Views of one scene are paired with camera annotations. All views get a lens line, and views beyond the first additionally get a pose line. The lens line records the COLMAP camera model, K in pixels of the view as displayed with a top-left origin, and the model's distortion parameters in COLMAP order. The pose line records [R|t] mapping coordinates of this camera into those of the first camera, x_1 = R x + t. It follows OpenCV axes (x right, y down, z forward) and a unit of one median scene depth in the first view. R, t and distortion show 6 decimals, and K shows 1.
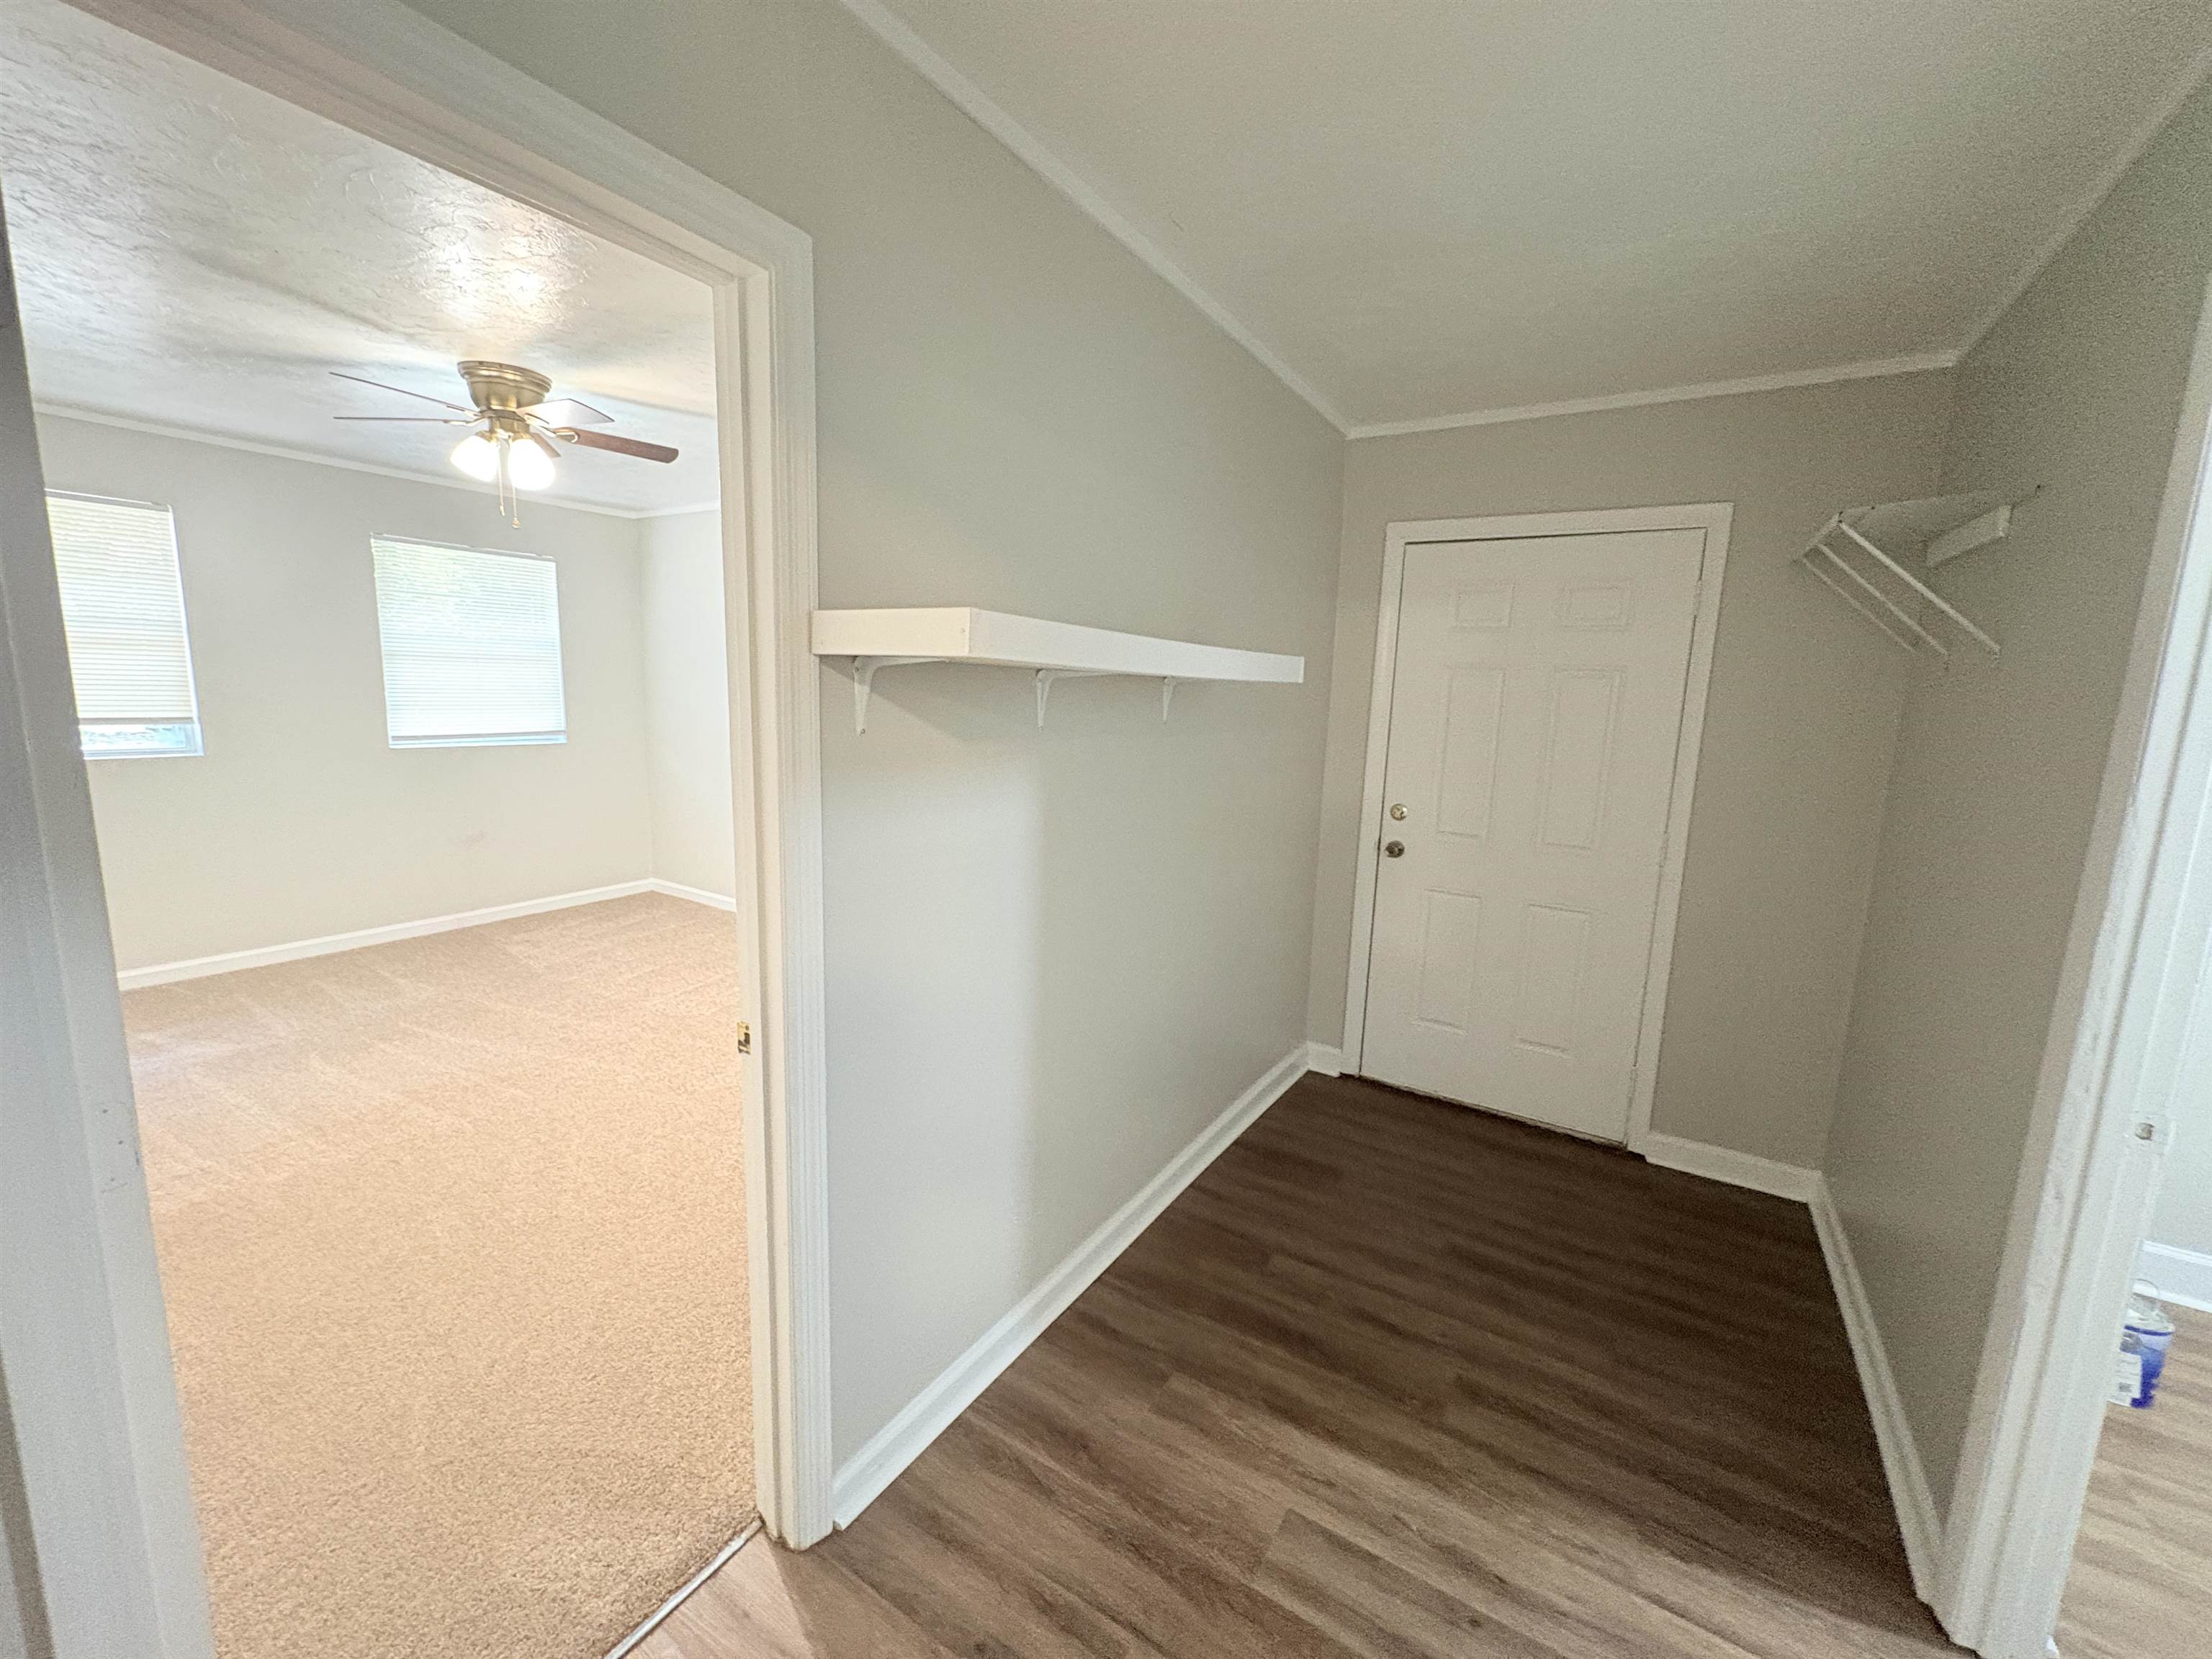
lens RADIAL K [[883.5, 0, 1107.0], [0, 883.5, 825.1], [0, 0, 1]] dist [0.000422, 0.000395]
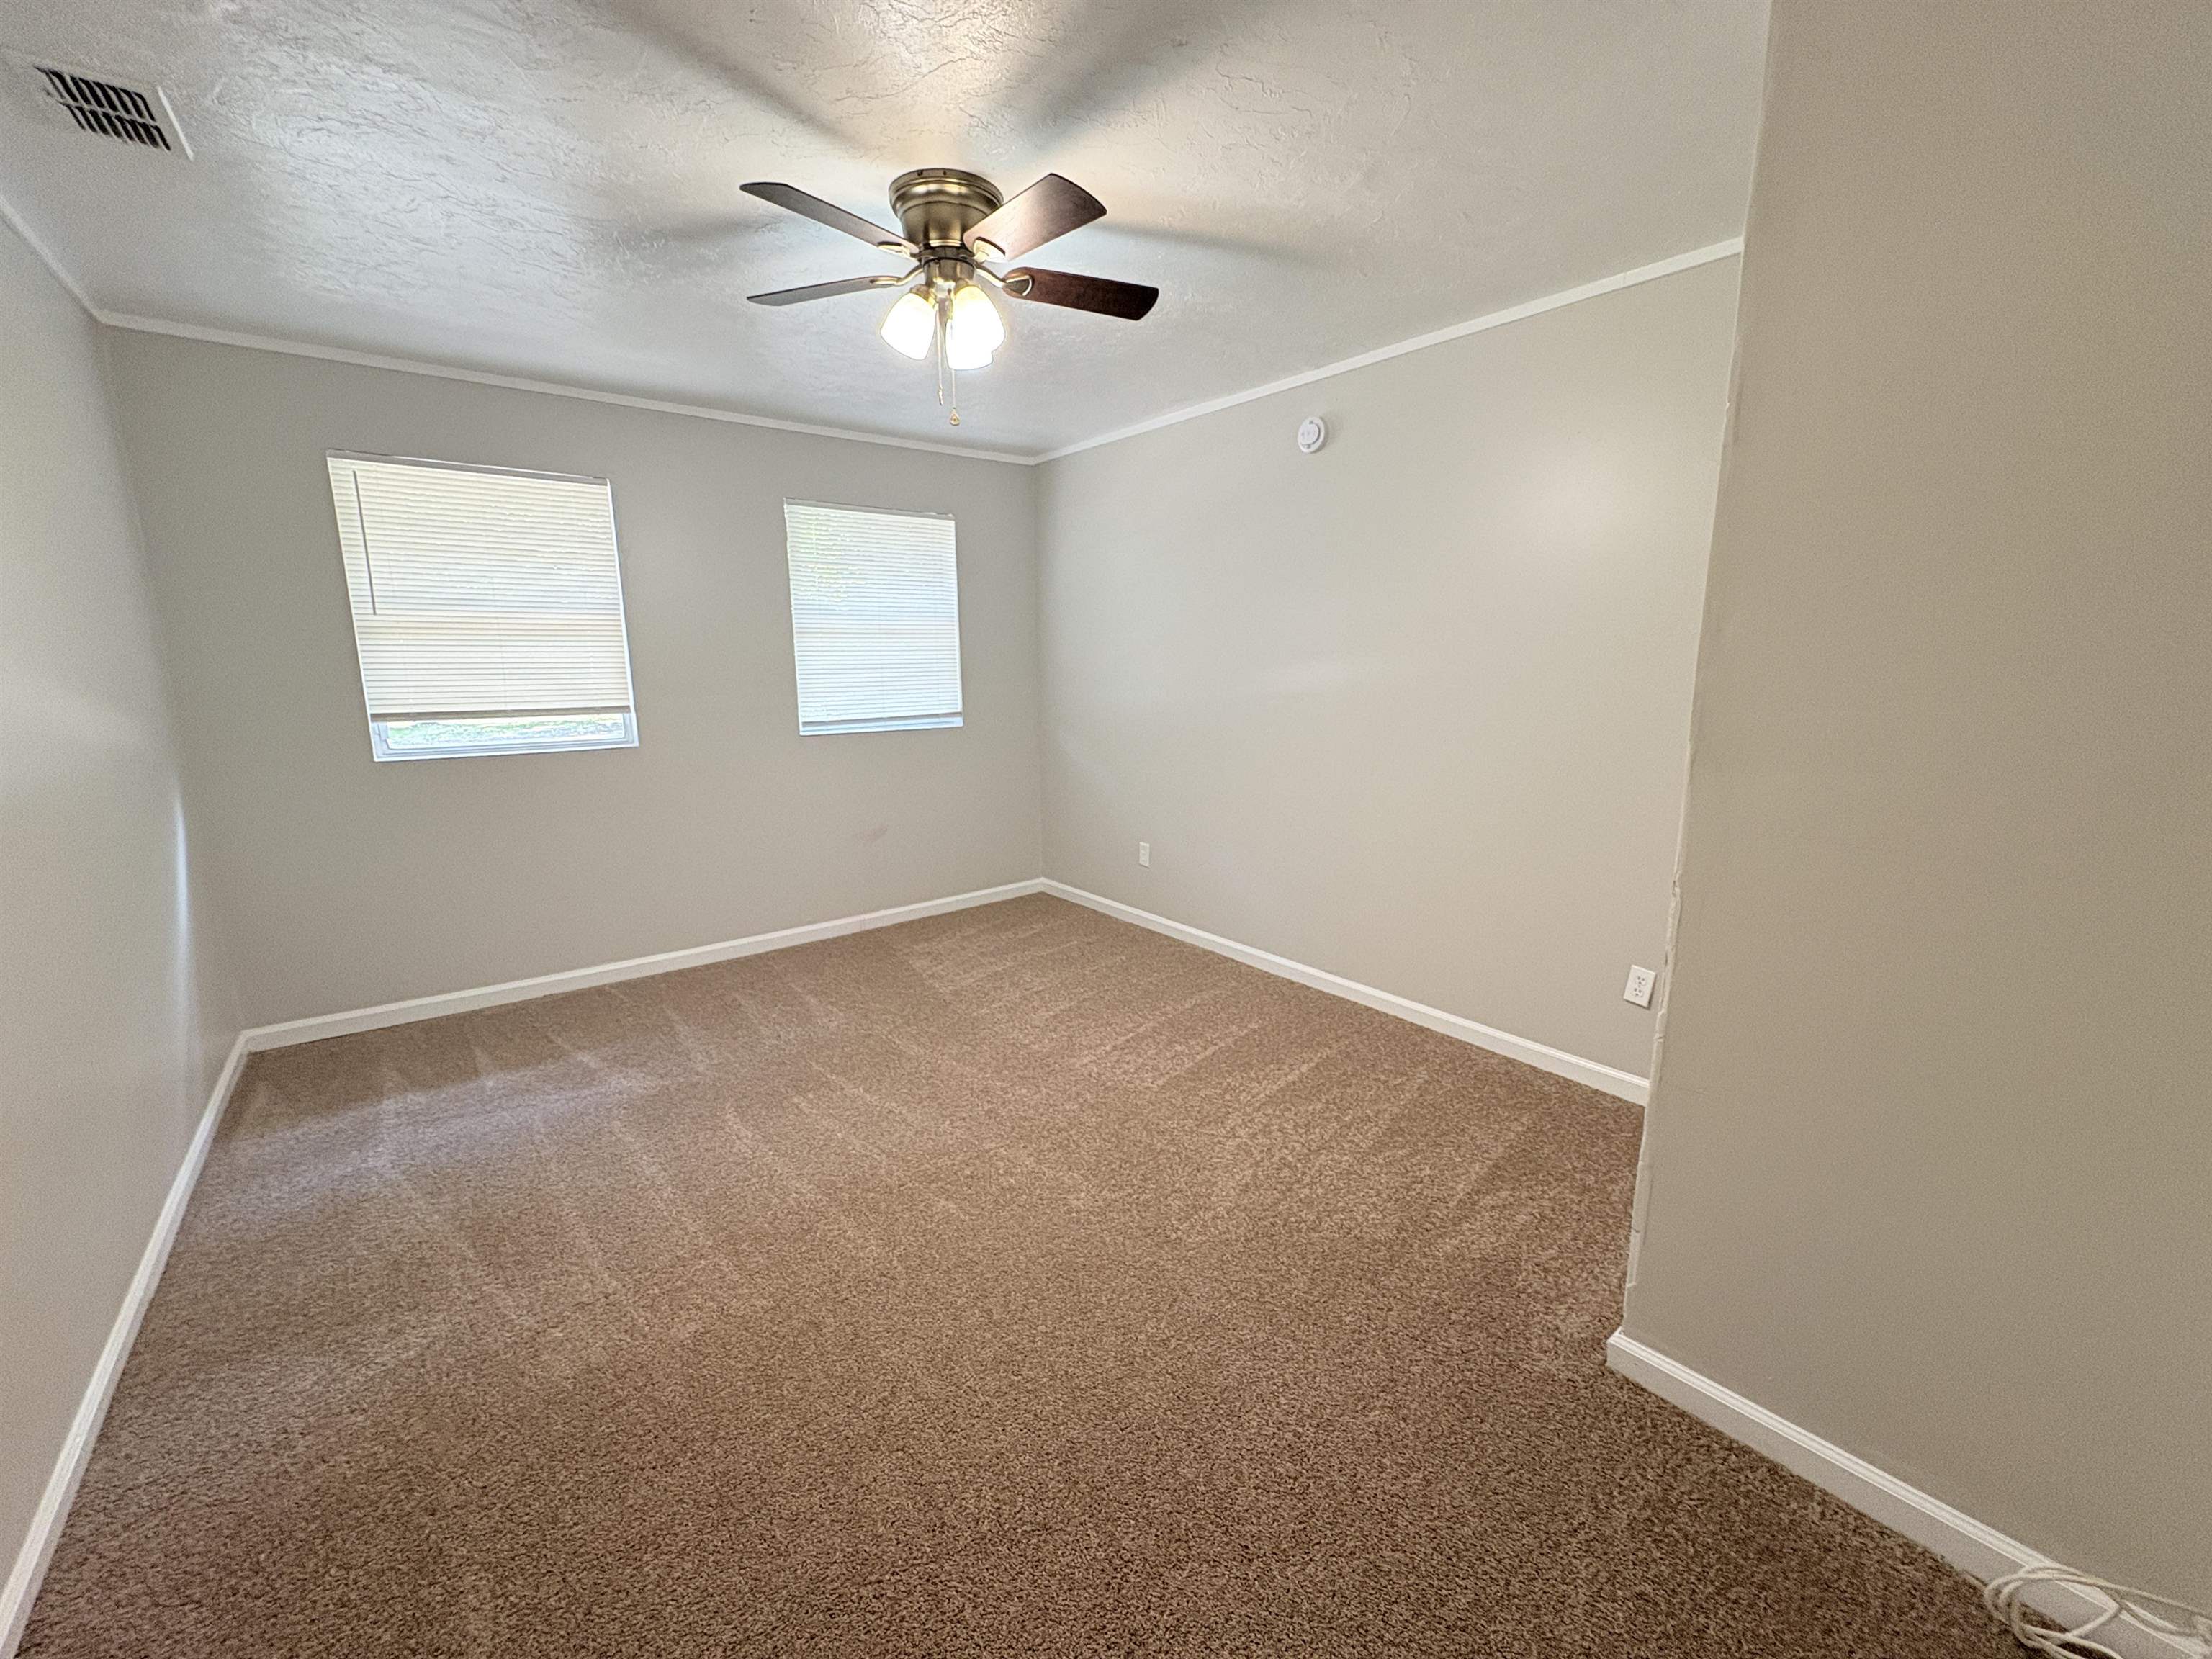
lens RADIAL K [[883.5, 0, 1105.6], [0, 883.5, 829.3], [0, 0, 1]] dist [0.000422, 0.000395]
pose [[0.942588, 0.023112, -0.333158, -0.247222], [-0.012547, 0.999349, 0.033830, -0.029587], [0.333723, -0.027708, 0.942264, 0.289371]]
